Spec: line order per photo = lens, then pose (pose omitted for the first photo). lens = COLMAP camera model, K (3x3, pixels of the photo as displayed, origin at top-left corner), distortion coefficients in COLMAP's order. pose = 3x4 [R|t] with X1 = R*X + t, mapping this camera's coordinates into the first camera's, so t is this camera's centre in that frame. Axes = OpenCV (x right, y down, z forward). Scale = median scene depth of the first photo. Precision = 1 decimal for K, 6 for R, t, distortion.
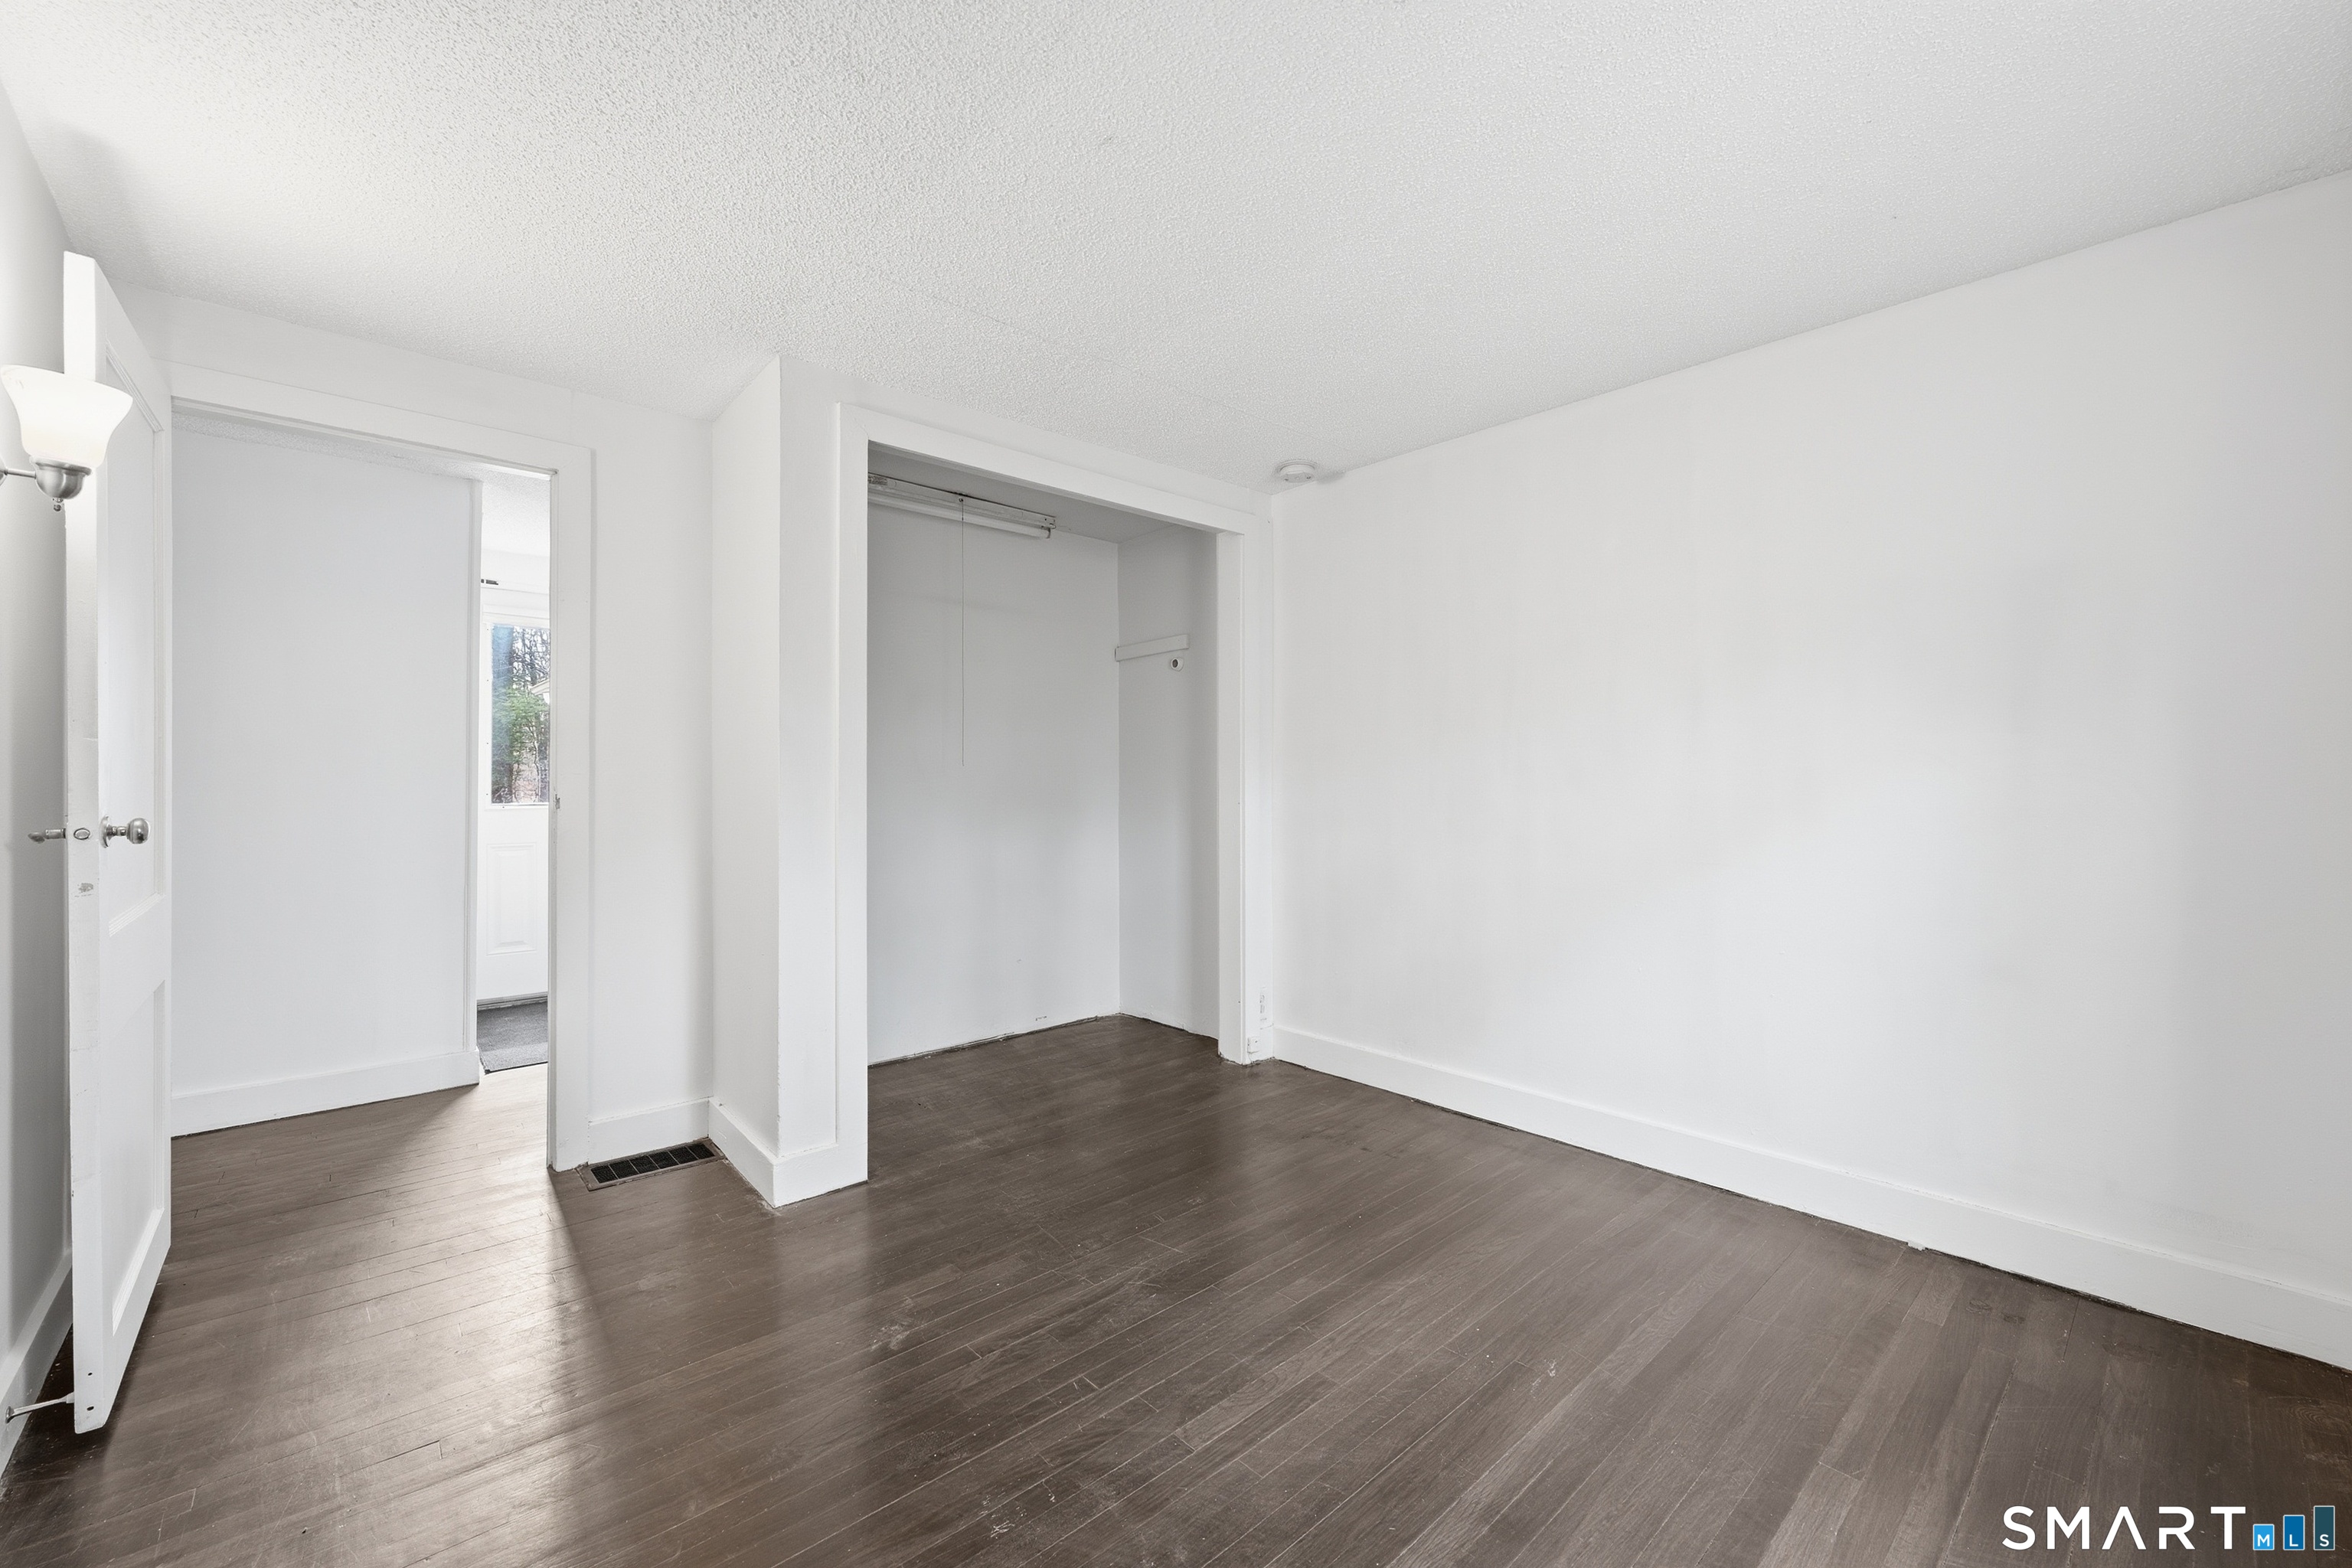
lens RADIAL K [[947.2, 0, 1182.1], [0, 947.2, 779.1], [0, 0, 1]] dist [-0.006306, -0.000037]
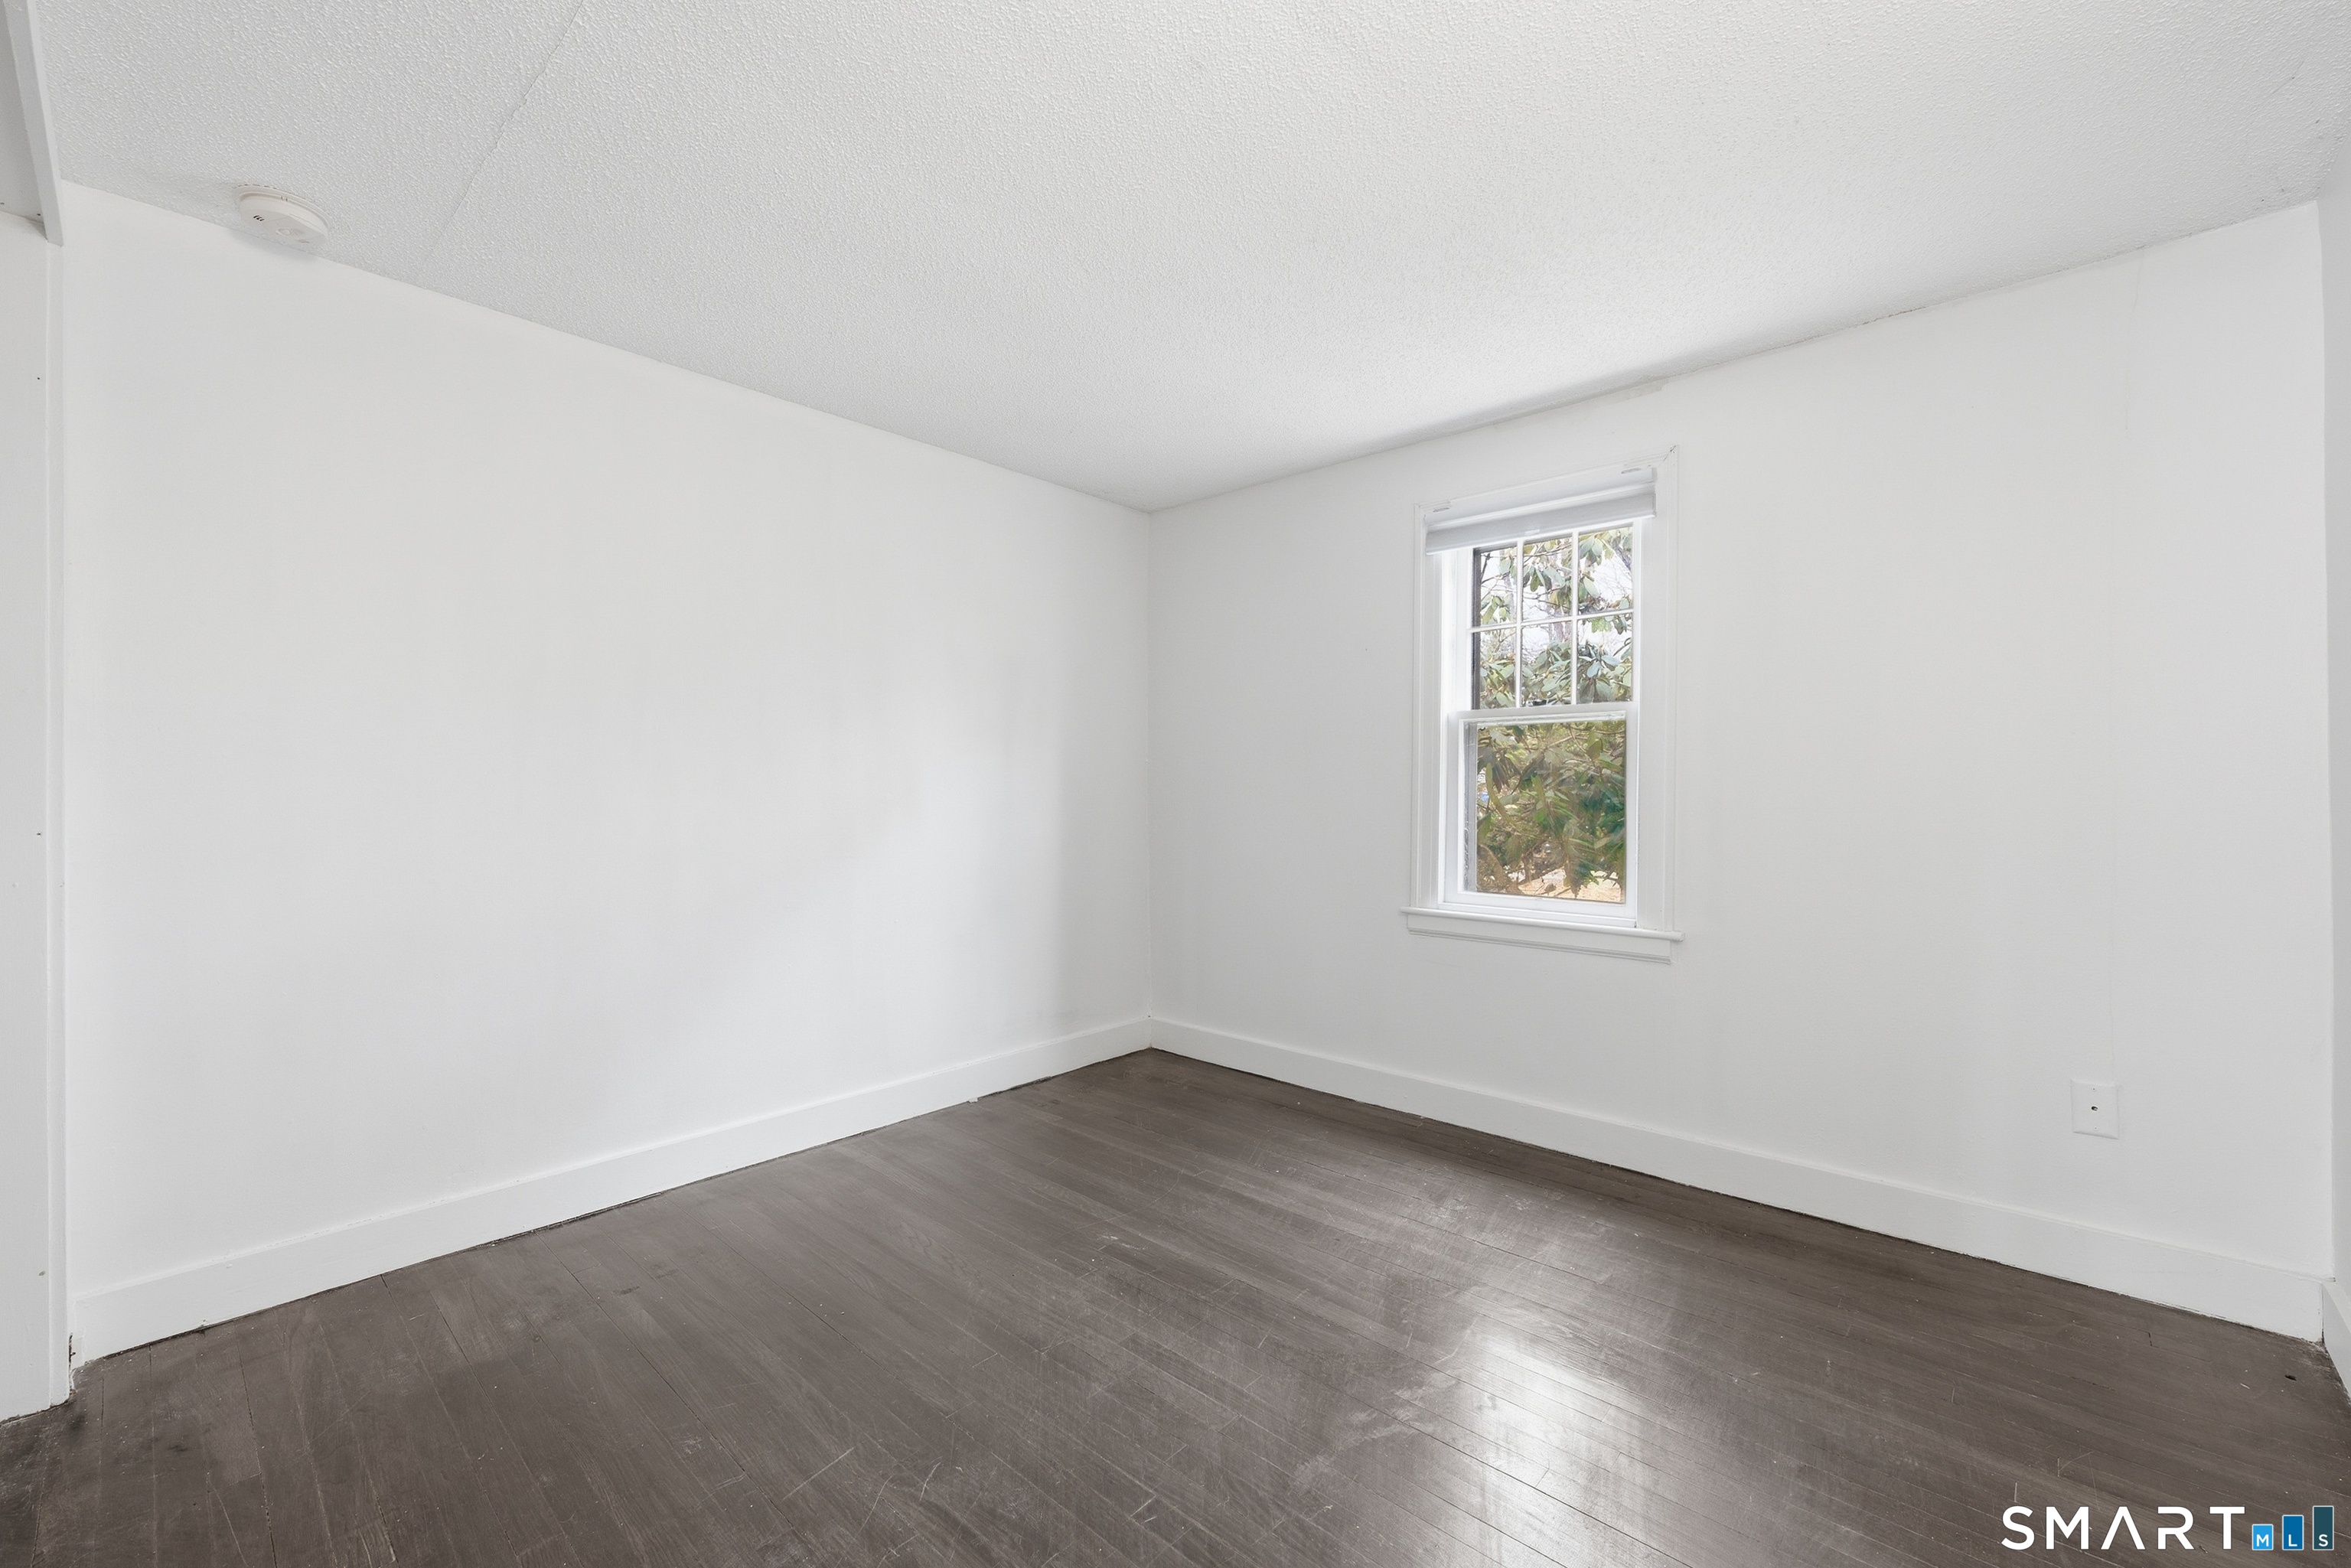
lens RADIAL K [[946.7, 0, 1180.5], [0, 946.7, 787.6], [0, 0, 1]] dist [-0.006306, -0.000037]
pose [[-0.106335, 0.001417, 0.994329, -0.762190], [0.003152, 0.999994, -0.001088, 0.009368], [-0.994325, 0.003019, -0.106339, 0.871250]]
